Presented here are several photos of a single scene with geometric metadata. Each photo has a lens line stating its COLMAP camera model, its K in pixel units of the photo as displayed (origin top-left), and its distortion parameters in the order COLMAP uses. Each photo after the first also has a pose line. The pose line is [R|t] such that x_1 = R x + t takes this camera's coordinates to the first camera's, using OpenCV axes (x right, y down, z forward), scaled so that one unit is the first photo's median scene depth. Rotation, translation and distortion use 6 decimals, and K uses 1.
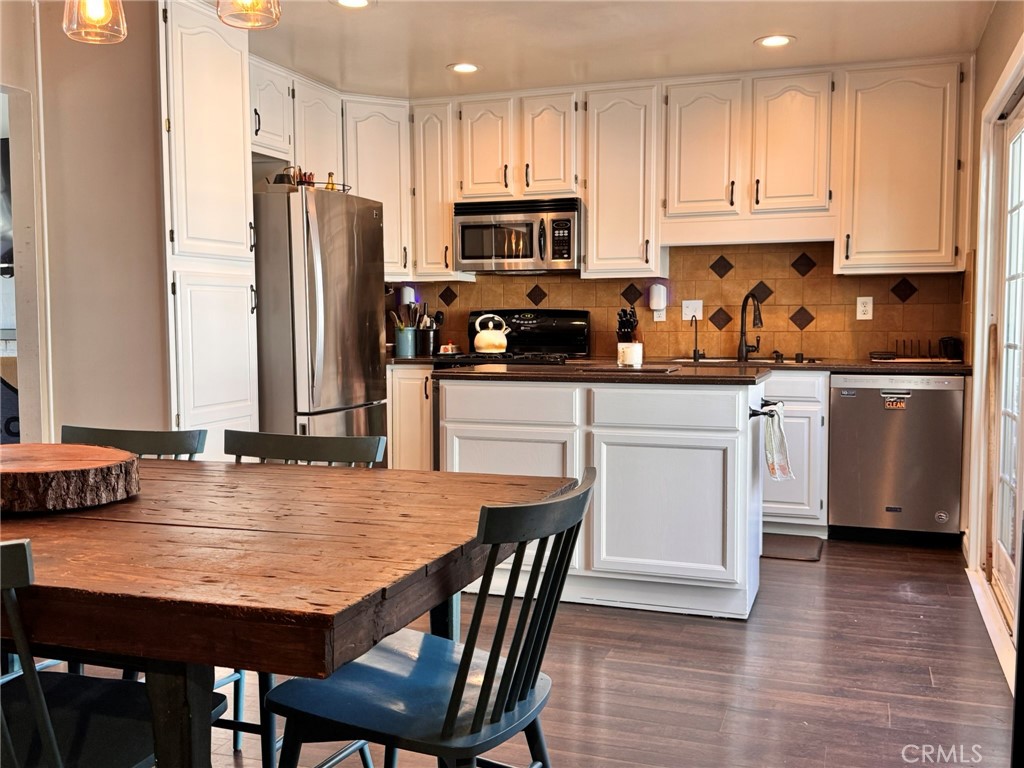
lens RADIAL K [[1016.9, 0, 509.7], [0, 1016.9, 388.1], [0, 0, 1]] dist [0.214253, -0.493773]
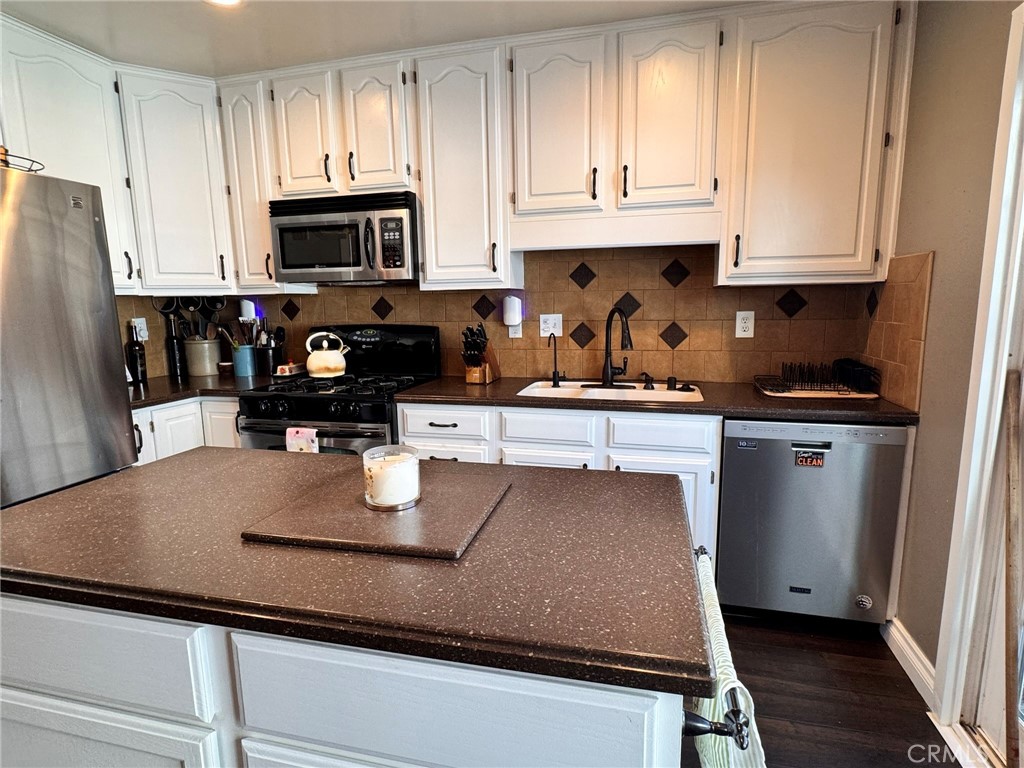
lens RADIAL K [[542.6, 0, 516.0], [0, 542.6, 386.0], [0, 0, 1]] dist [-0.000327, 0.000831]
pose [[0.996160, -0.026530, 0.083434, 0.110409], [0.019305, 0.996088, 0.086236, -0.066586], [-0.085395, -0.084294, 0.992775, 0.547449]]
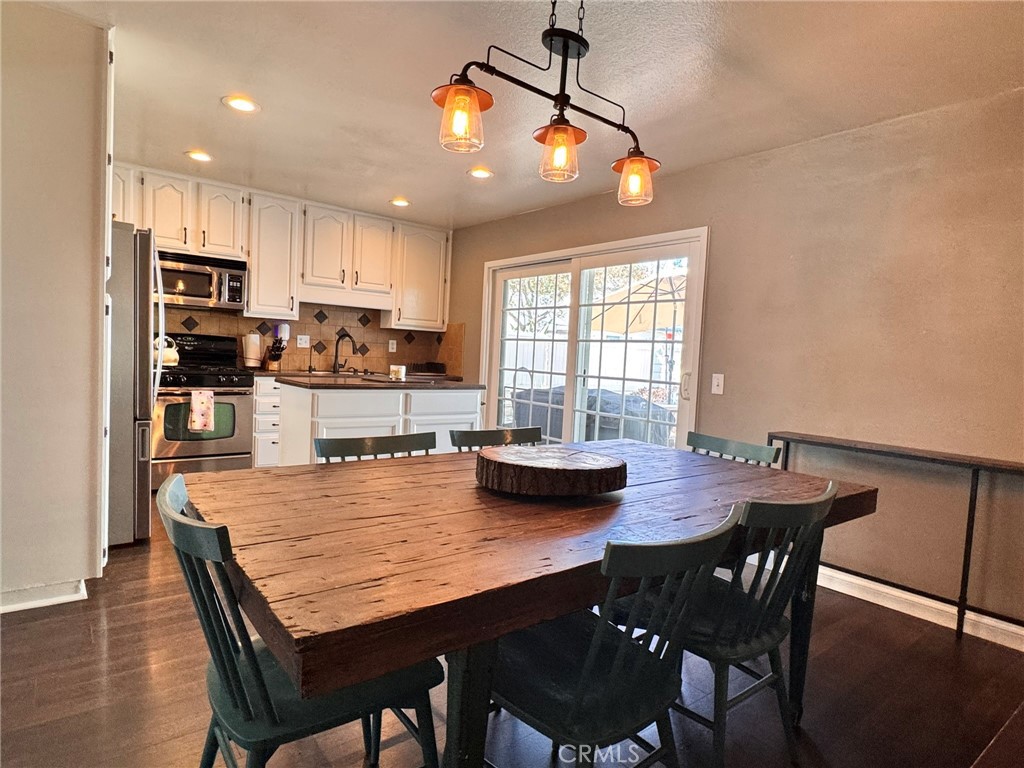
lens RADIAL K [[579.0, 0, 514.3], [0, 579.0, 388.6], [0, 0, 1]] dist [-0.002068, -0.000020]
pose [[0.536904, -0.018940, 0.843431, -0.430983], [0.007209, 0.999814, 0.017862, -0.015489], [-0.843613, -0.003510, 0.536941, 0.225849]]
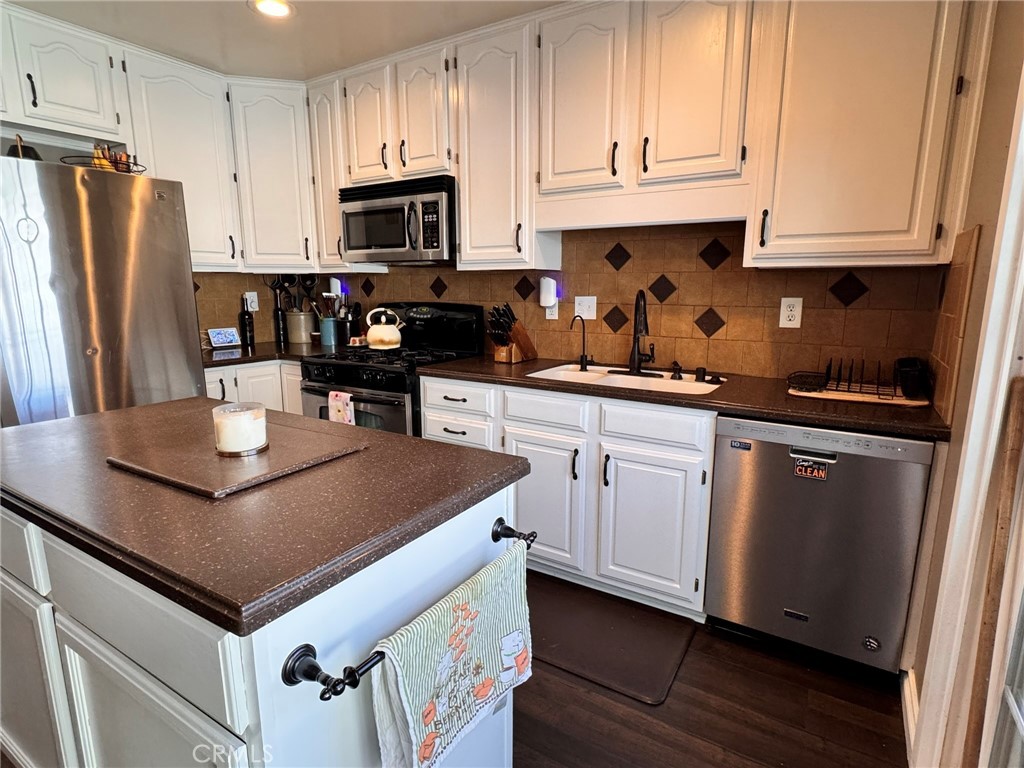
lens RADIAL K [[543.8, 0, 516.5], [0, 543.8, 387.8], [0, 0, 1]] dist [0.000052, 0.000791]
pose [[0.976938, 0.042958, -0.209159, 0.225293], [-0.018161, 0.992721, 0.119064, -0.064317], [0.212751, -0.112519, 0.970606, 0.548996]]
